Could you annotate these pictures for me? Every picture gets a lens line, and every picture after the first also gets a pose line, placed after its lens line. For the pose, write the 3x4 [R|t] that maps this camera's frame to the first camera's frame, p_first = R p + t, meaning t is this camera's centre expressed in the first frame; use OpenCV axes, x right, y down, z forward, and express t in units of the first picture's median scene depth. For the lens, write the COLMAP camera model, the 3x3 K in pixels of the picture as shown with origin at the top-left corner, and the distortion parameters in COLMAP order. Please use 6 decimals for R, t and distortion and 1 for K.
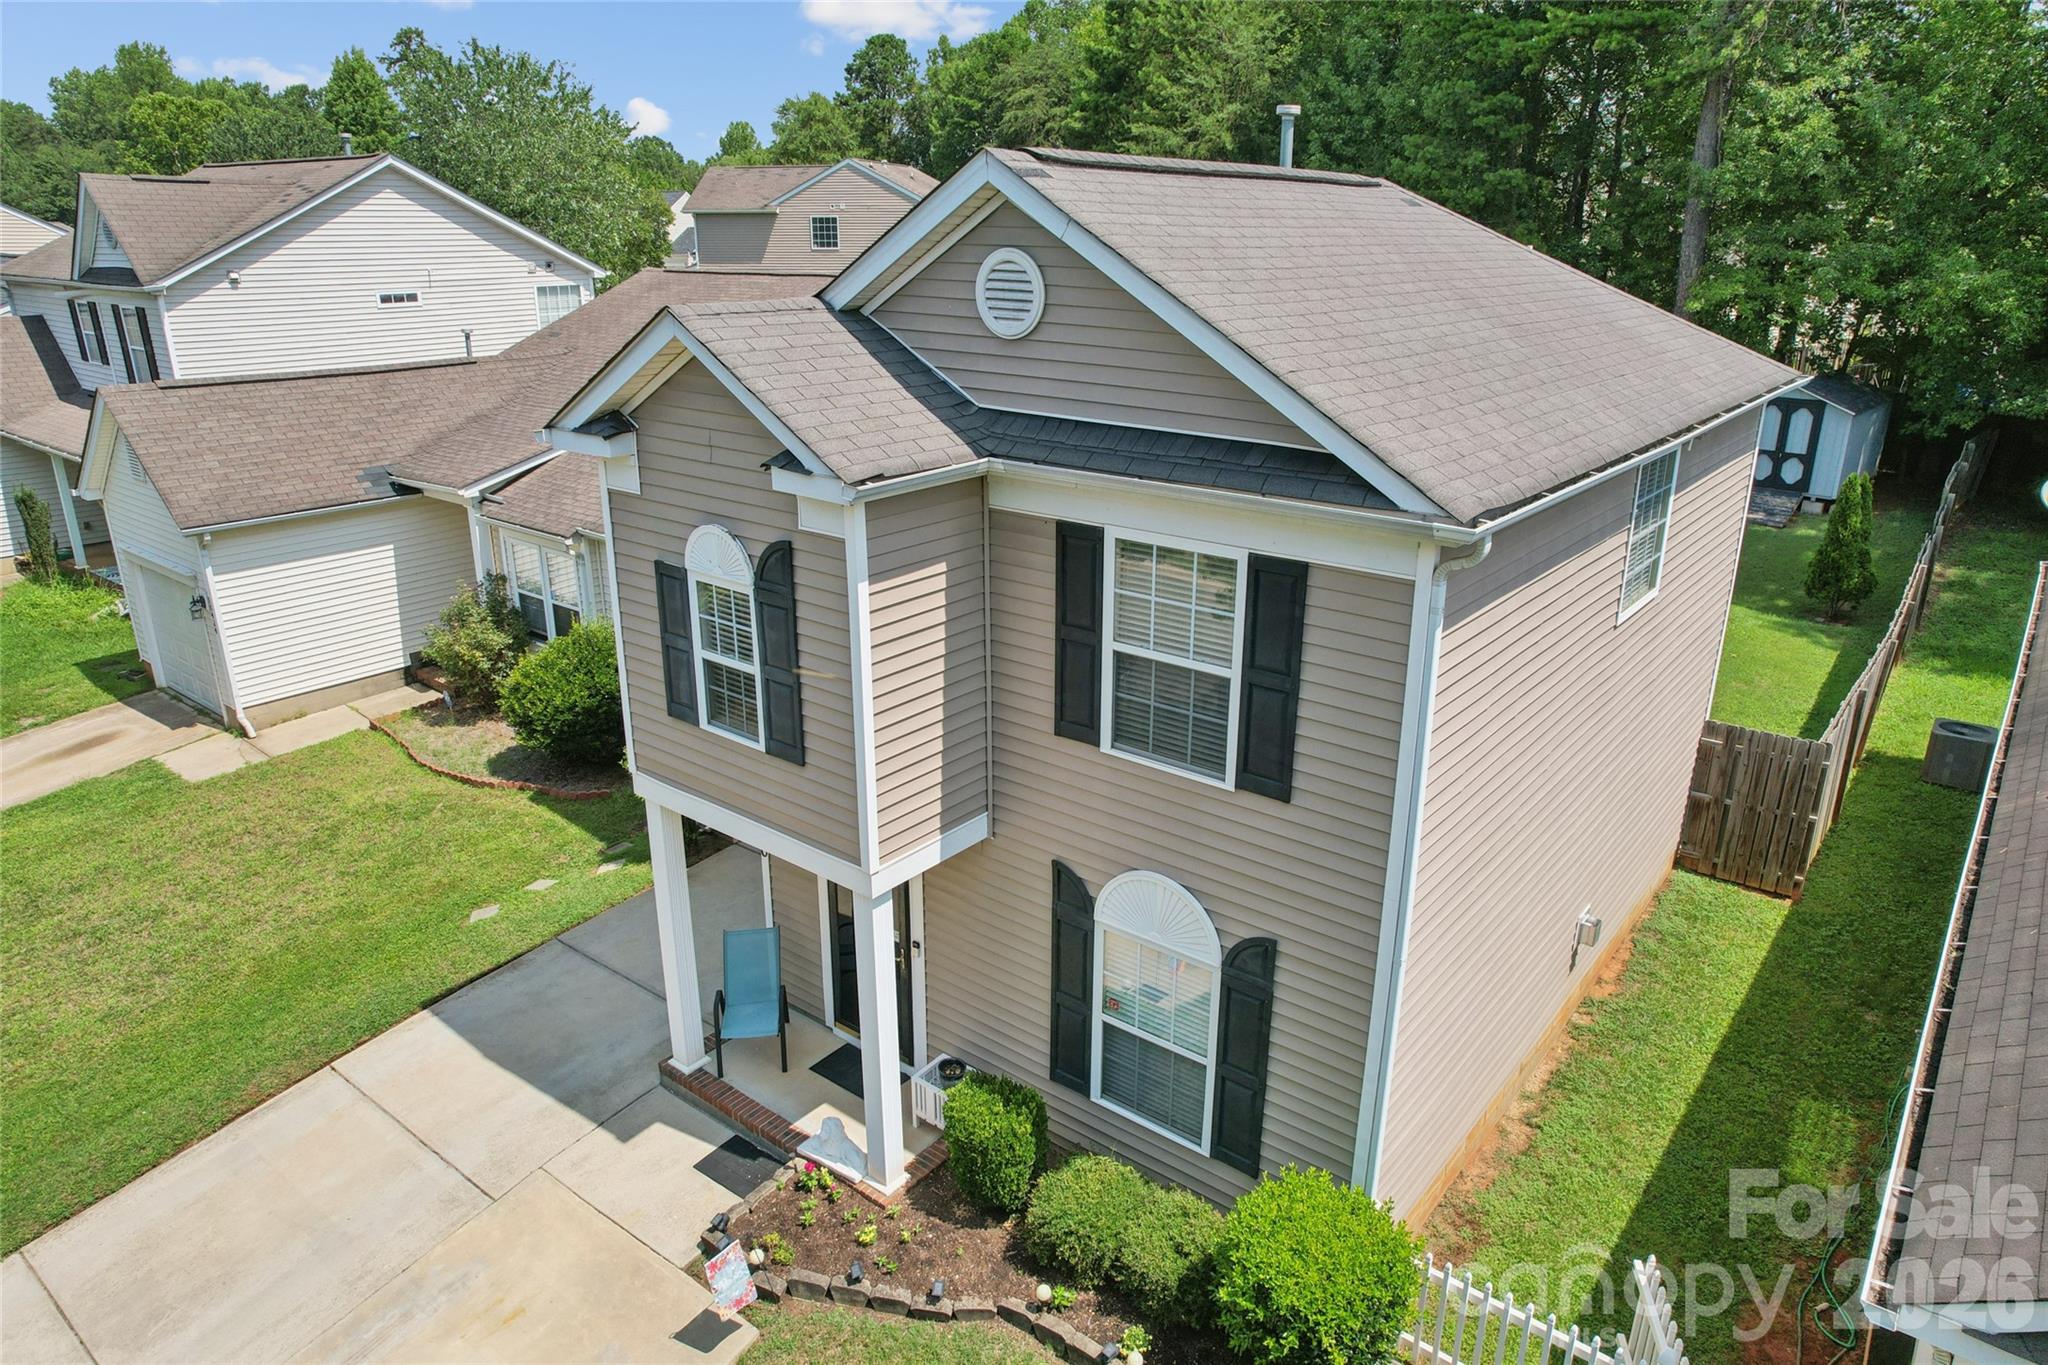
lens RADIAL K [[1280.1, 0, 1016.9], [0, 1280.1, 680.1], [0, 0, 1]] dist [-0.034649, 0.001254]
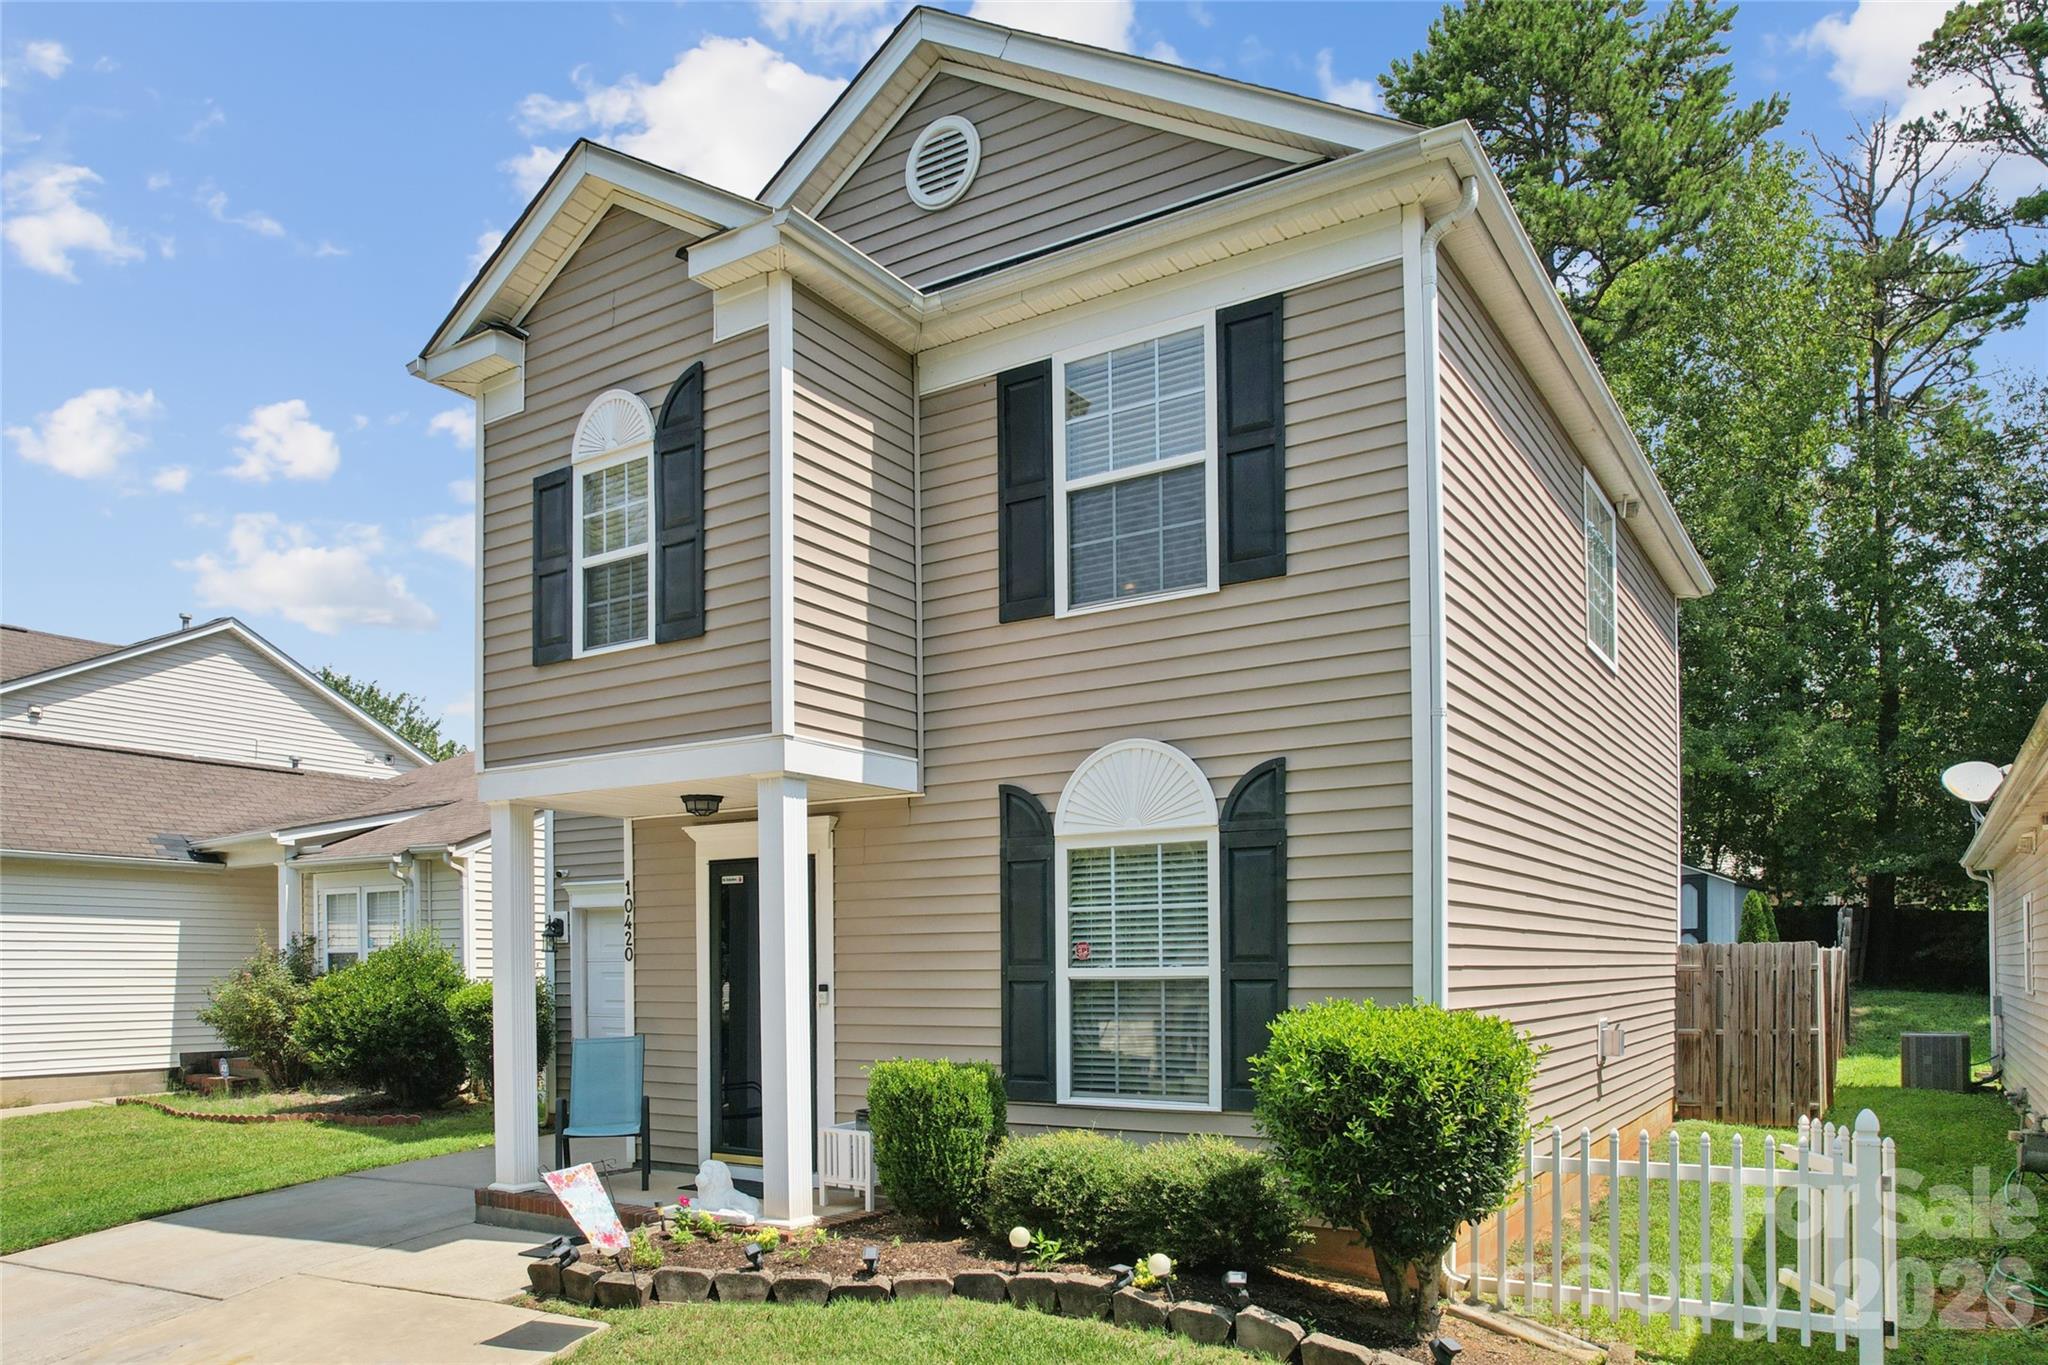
lens RADIAL K [[1365.9, 0, 1037.1], [0, 1365.9, 683.6], [0, 0, 1]] dist [-0.026800, 0.011065]
pose [[0.994480, -0.007110, 0.104684, -0.040766], [0.041961, 0.941395, -0.334687, 0.379874], [-0.096169, 0.337232, 0.936497, 0.146467]]
